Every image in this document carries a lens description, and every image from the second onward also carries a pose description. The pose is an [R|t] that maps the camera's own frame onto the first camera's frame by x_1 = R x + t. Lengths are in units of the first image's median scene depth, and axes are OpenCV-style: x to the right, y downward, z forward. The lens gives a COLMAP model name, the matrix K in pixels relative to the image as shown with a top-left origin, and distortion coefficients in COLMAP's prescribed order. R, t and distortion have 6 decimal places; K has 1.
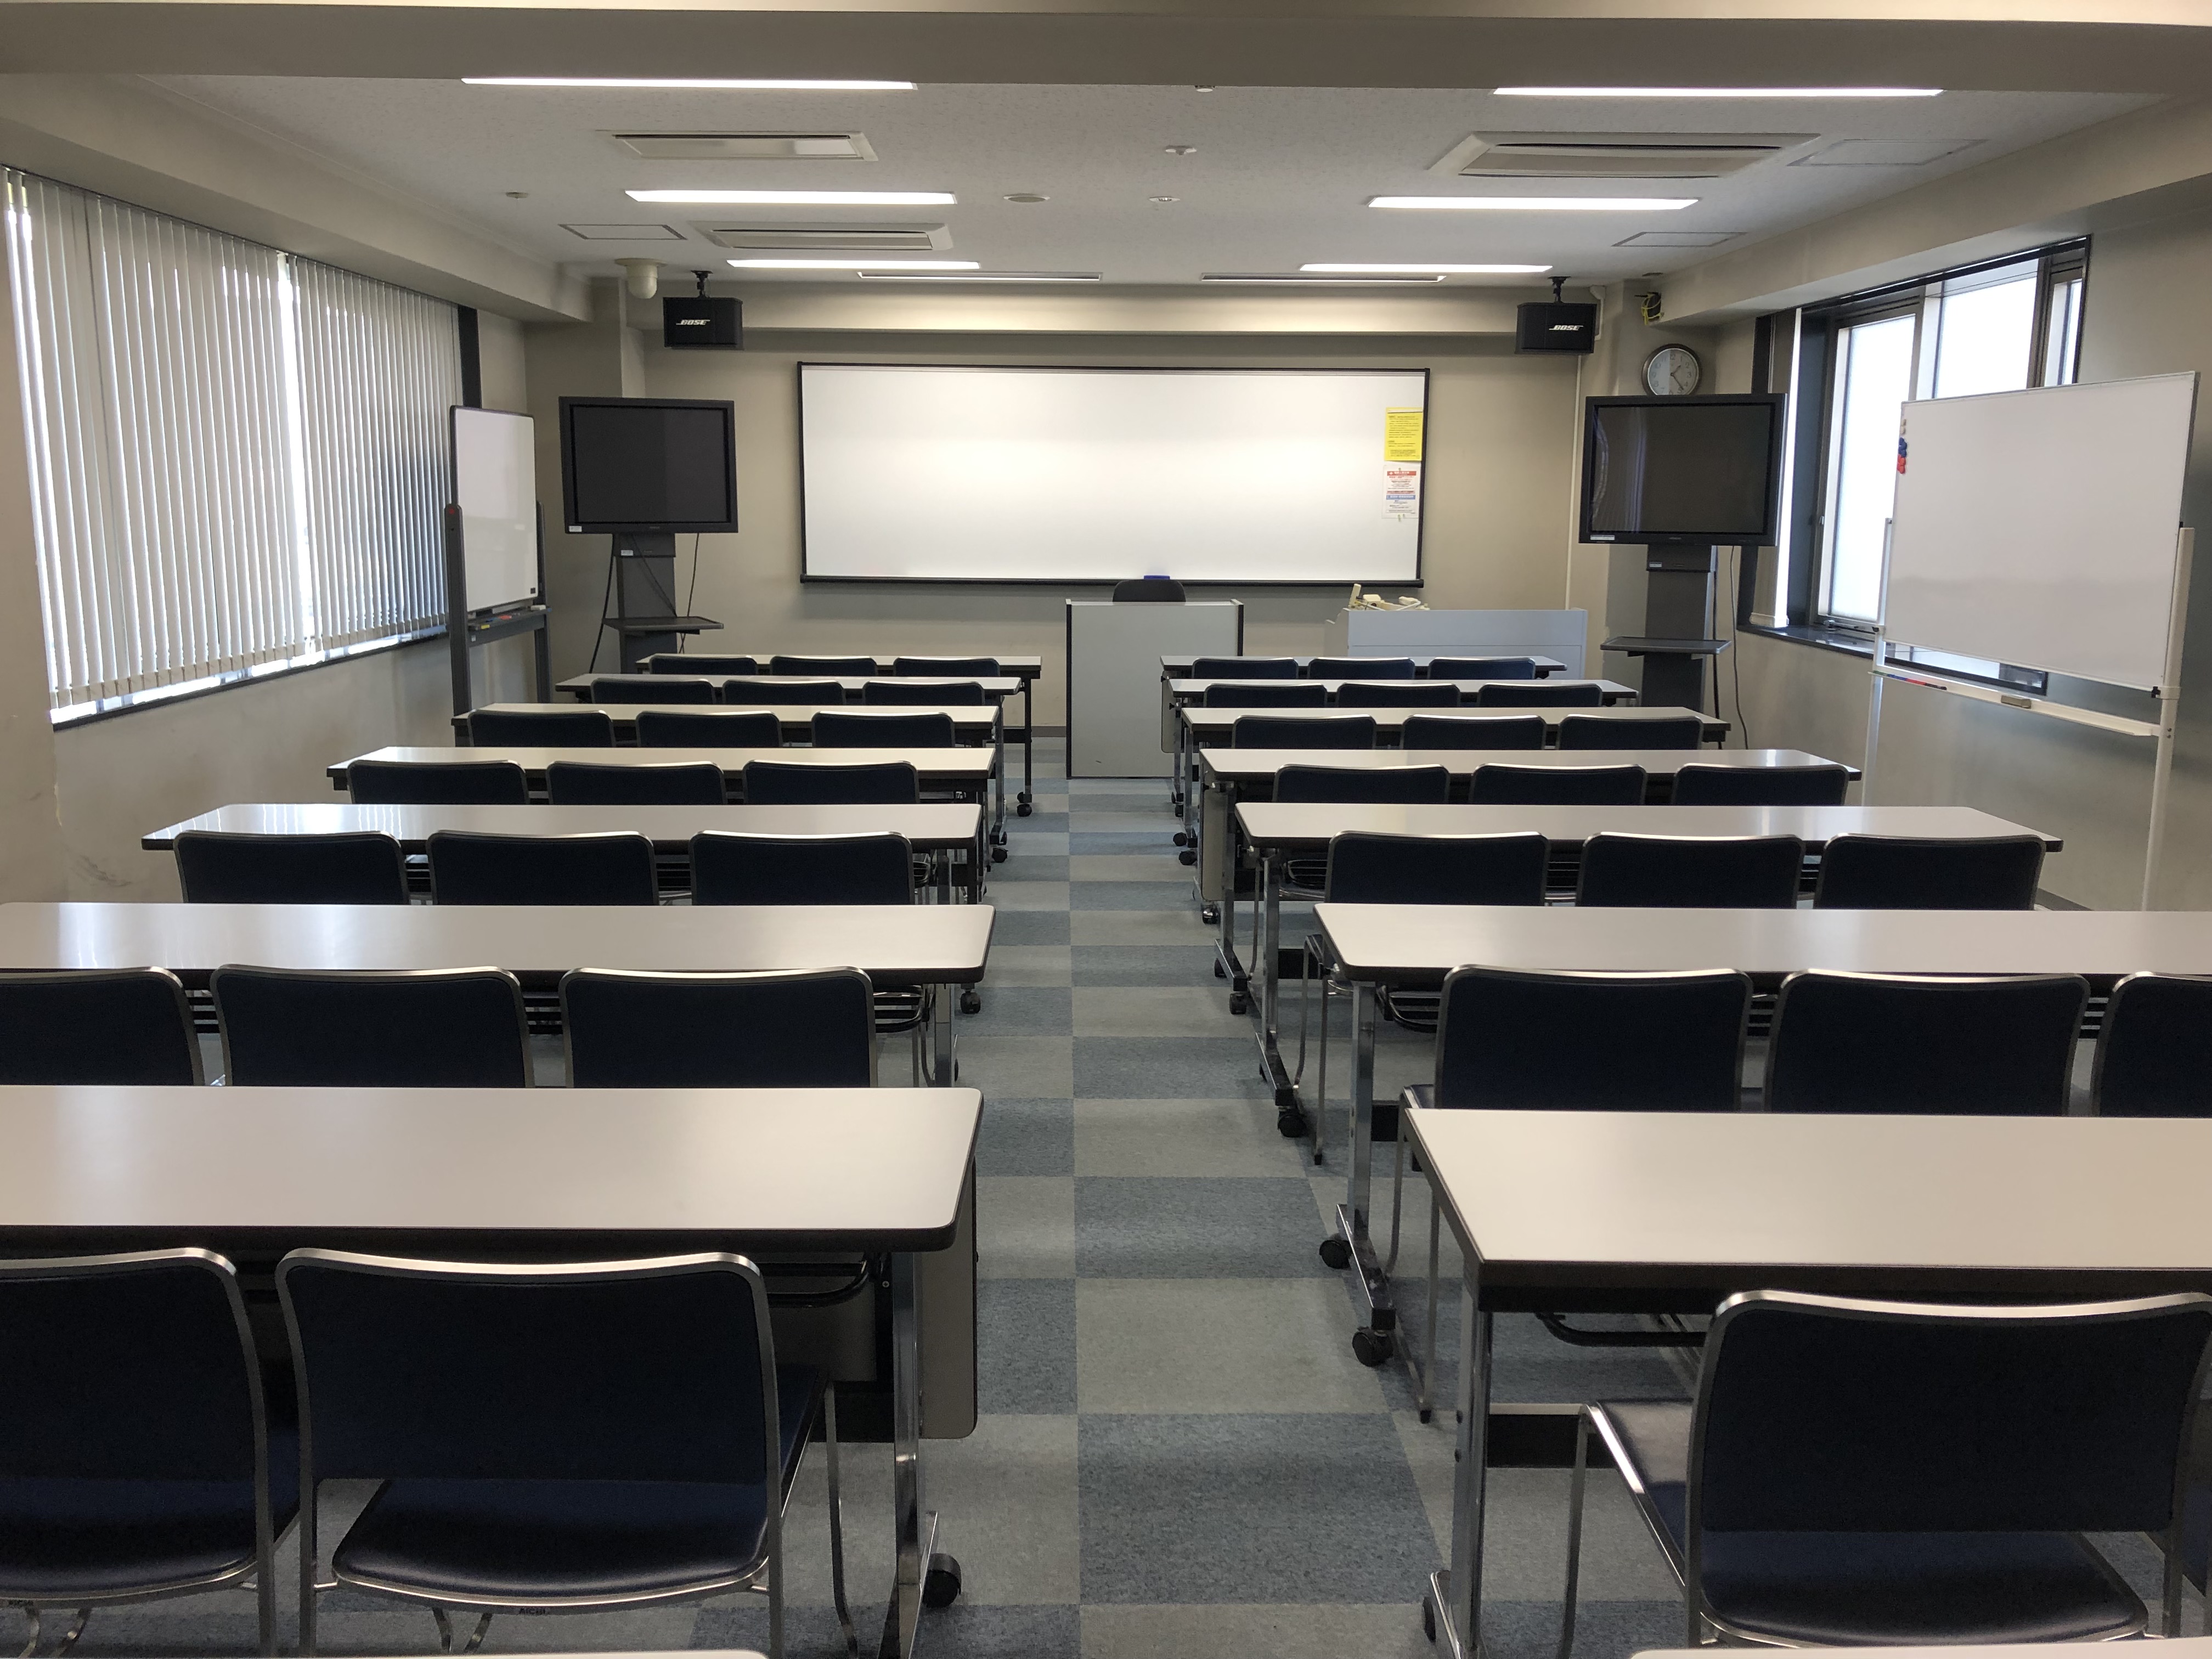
lens RADIAL K [[1848.0, 0, 1106.0], [0, 1848.0, 829.5], [0, 0, 1]] dist [0.037506, -0.010048]
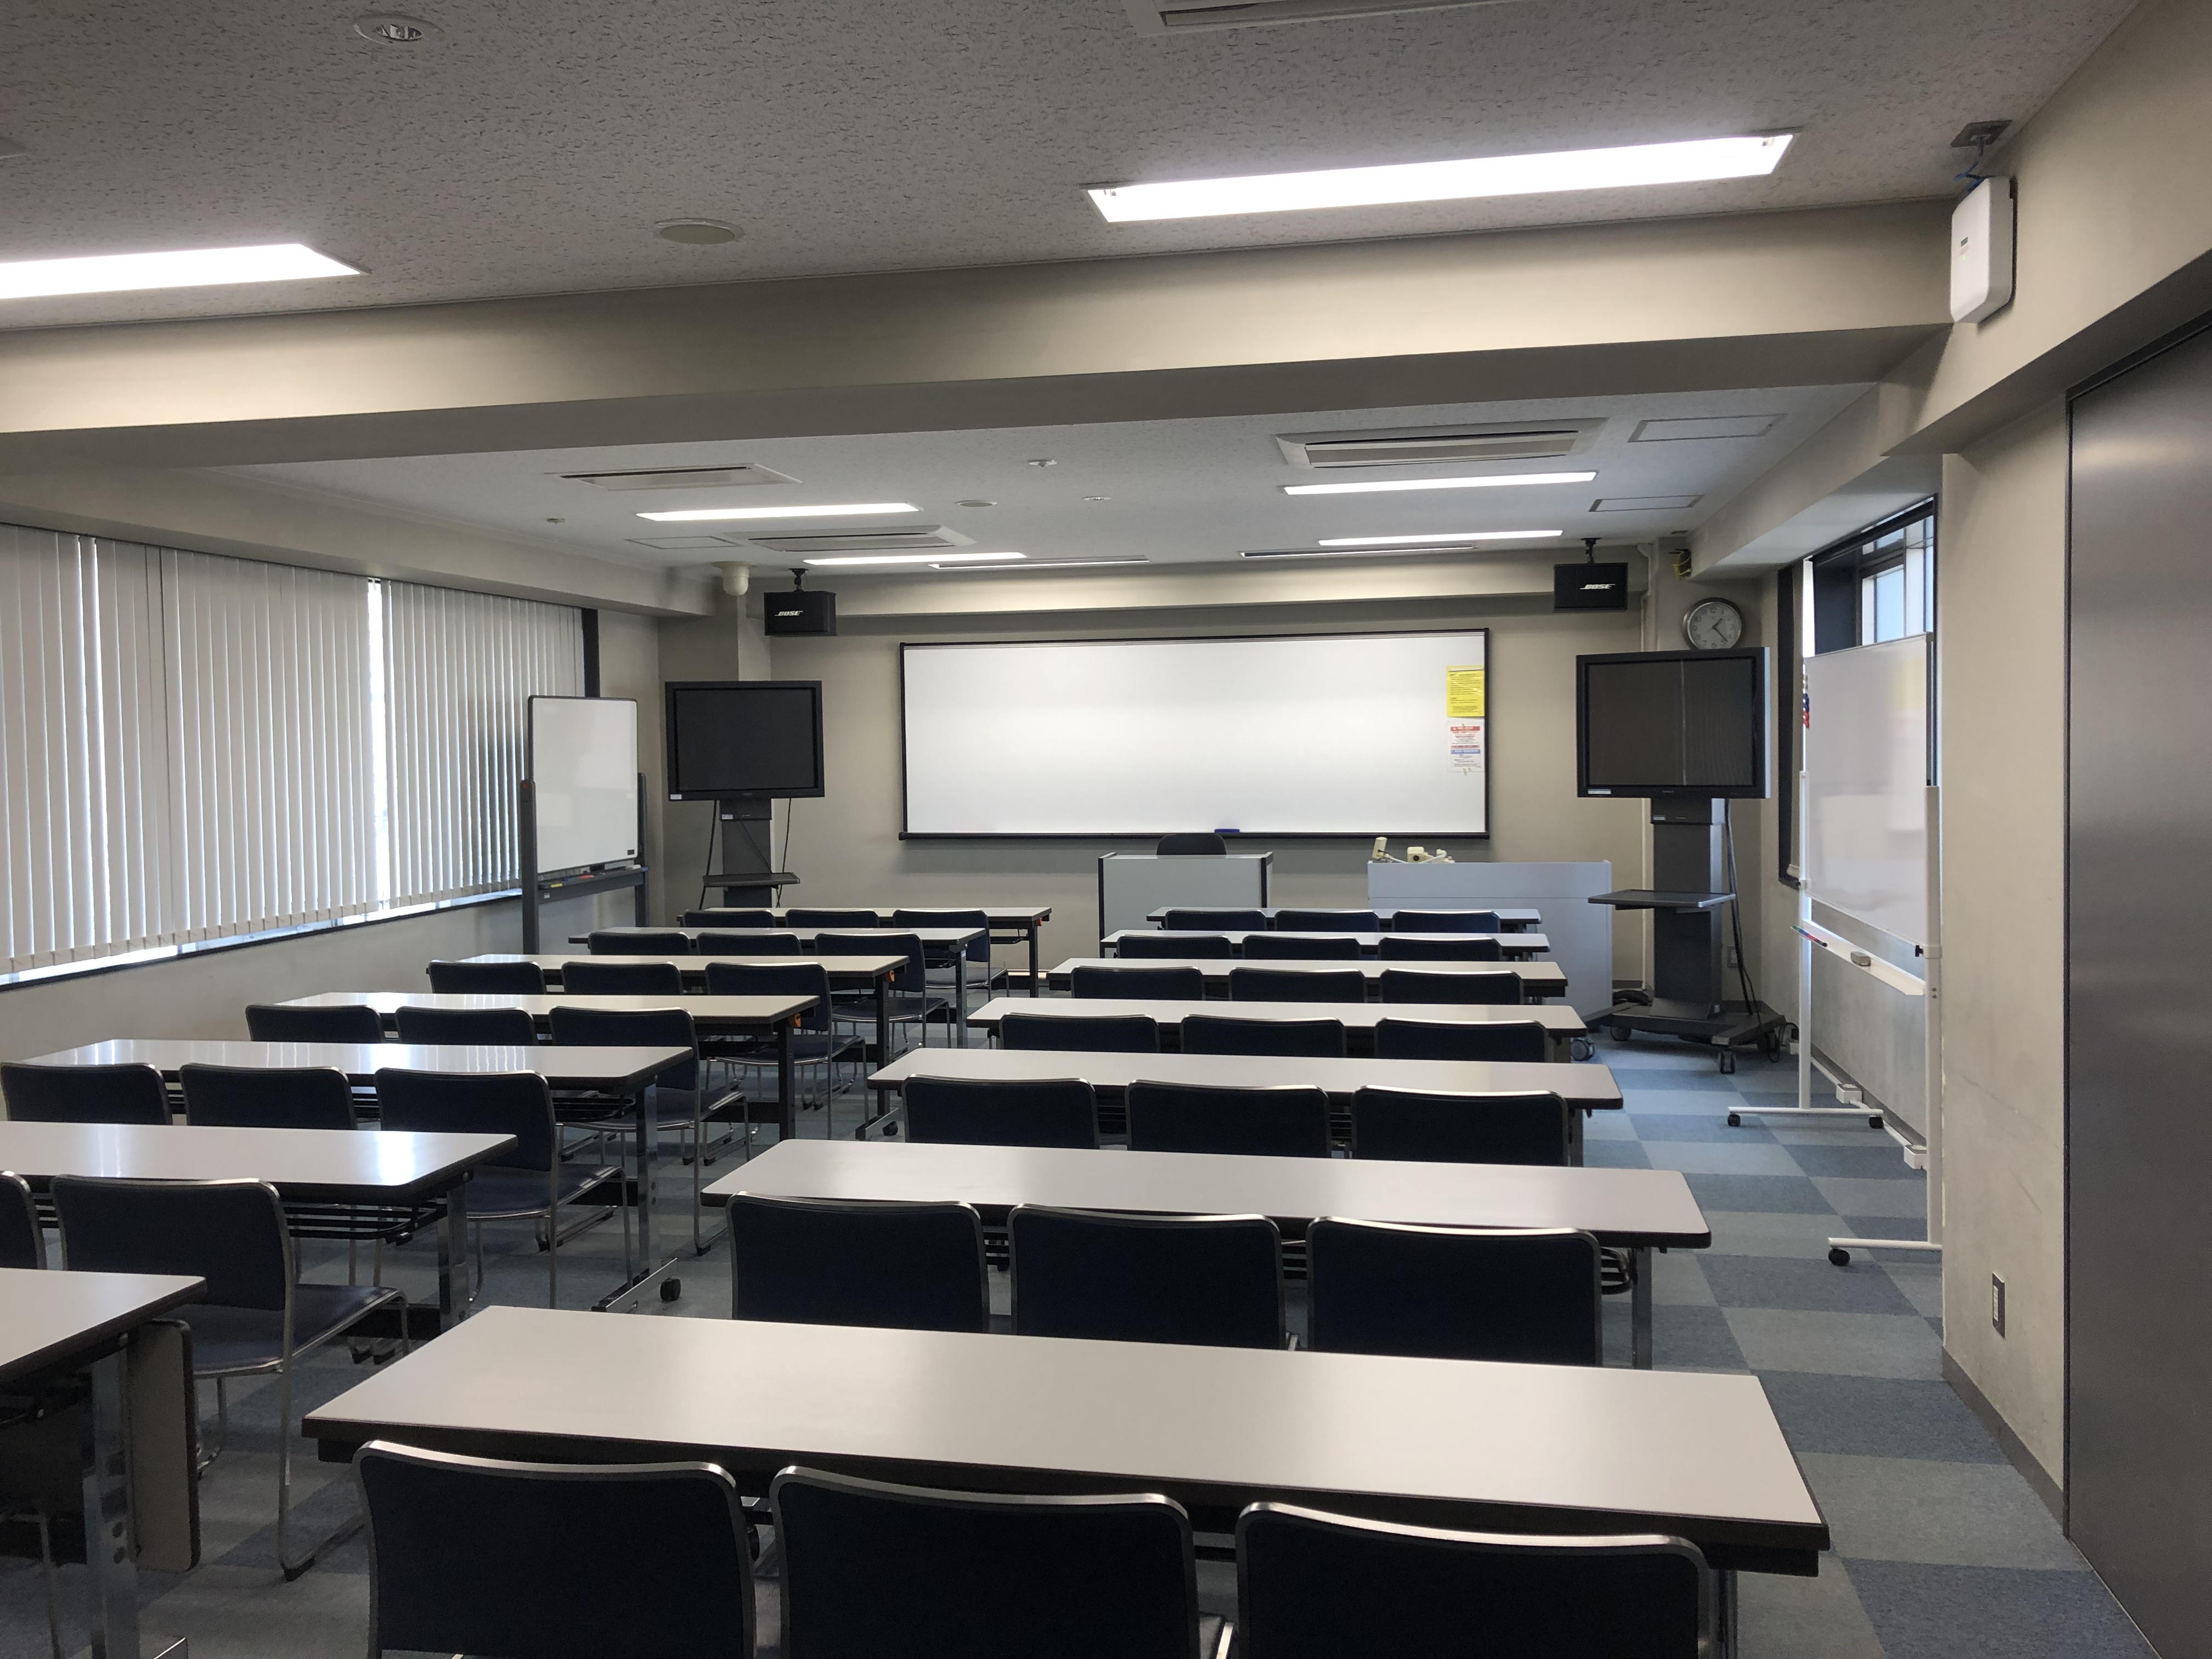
lens RADIAL K [[1845.2, 0, 1096.1], [0, 1845.2, 860.3], [0, 0, 1]] dist [0.047946, -0.004061]
pose [[0.975337, -0.006678, -0.220620, 0.208970], [-0.018521, 0.993541, -0.111951, -0.002380], [0.219943, 0.113276, 0.968914, -0.029031]]
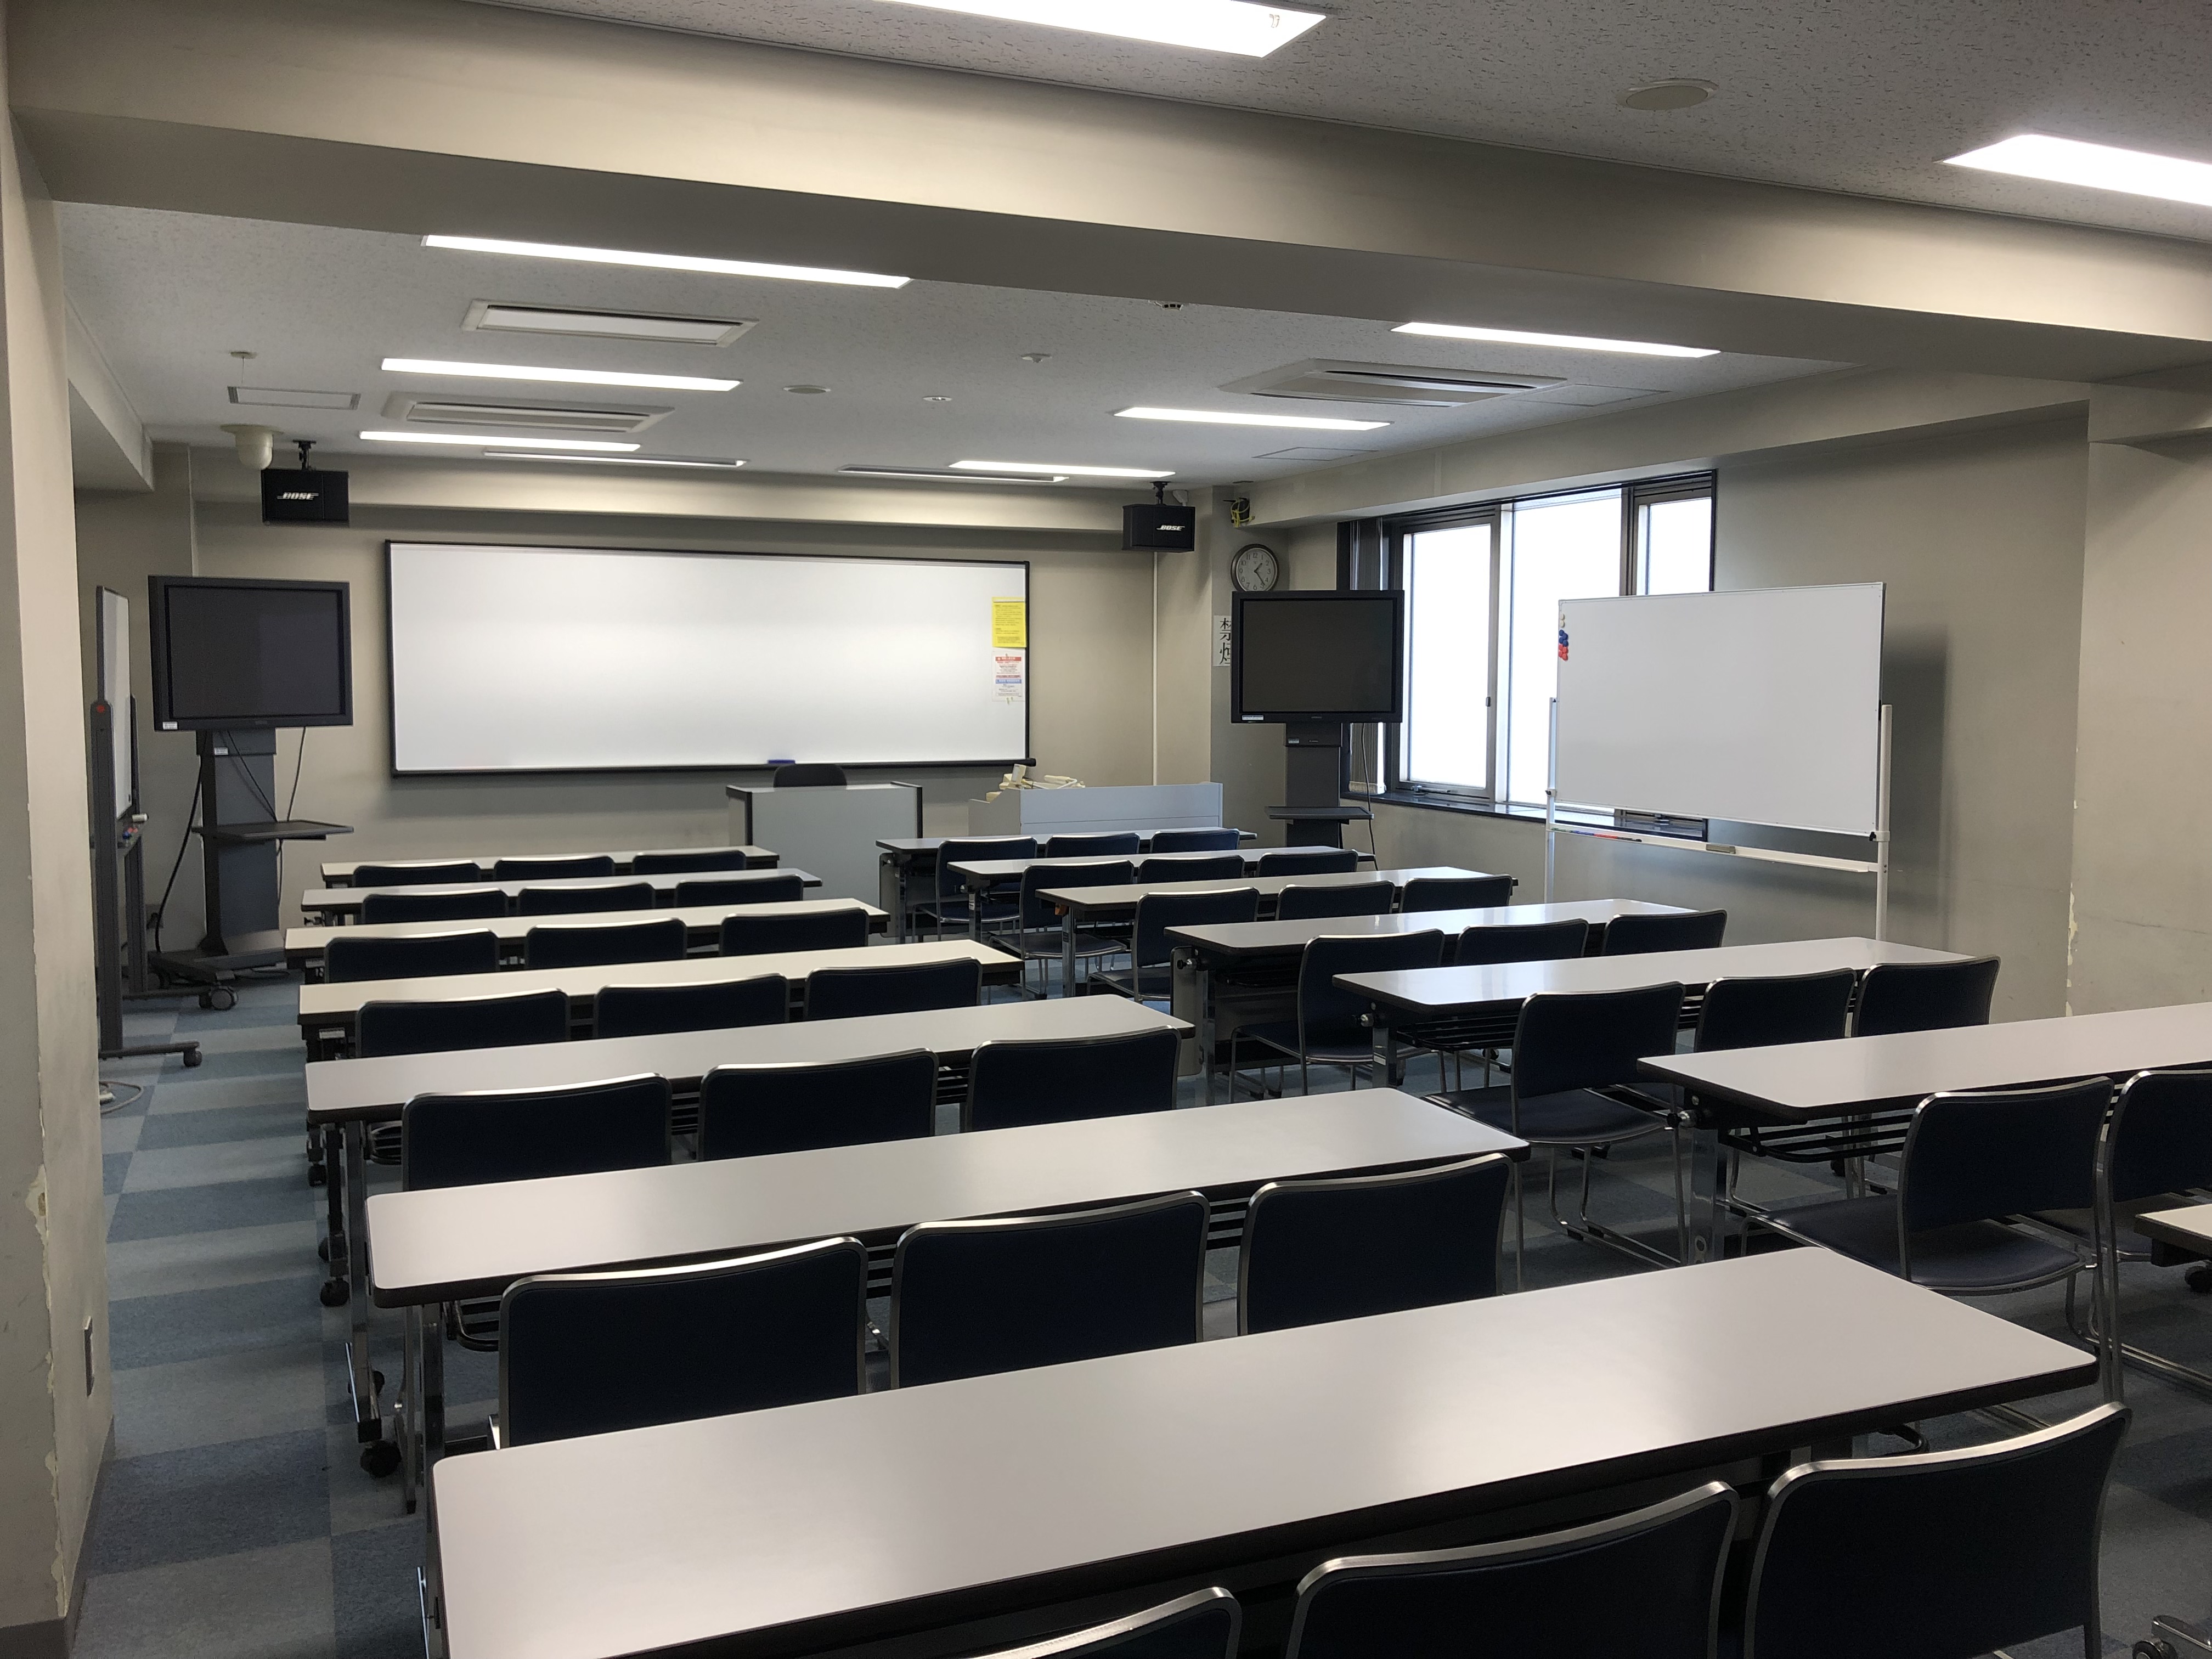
lens RADIAL K [[1842.4, 0, 1095.5], [0, 1842.4, 804.4], [0, 0, 1]] dist [0.121792, -0.235198]
pose [[0.922776, -0.034279, 0.383809, -0.221930], [0.075826, 0.992714, -0.093645, -0.011048], [-0.377802, 0.115517, 0.918652, 0.039910]]
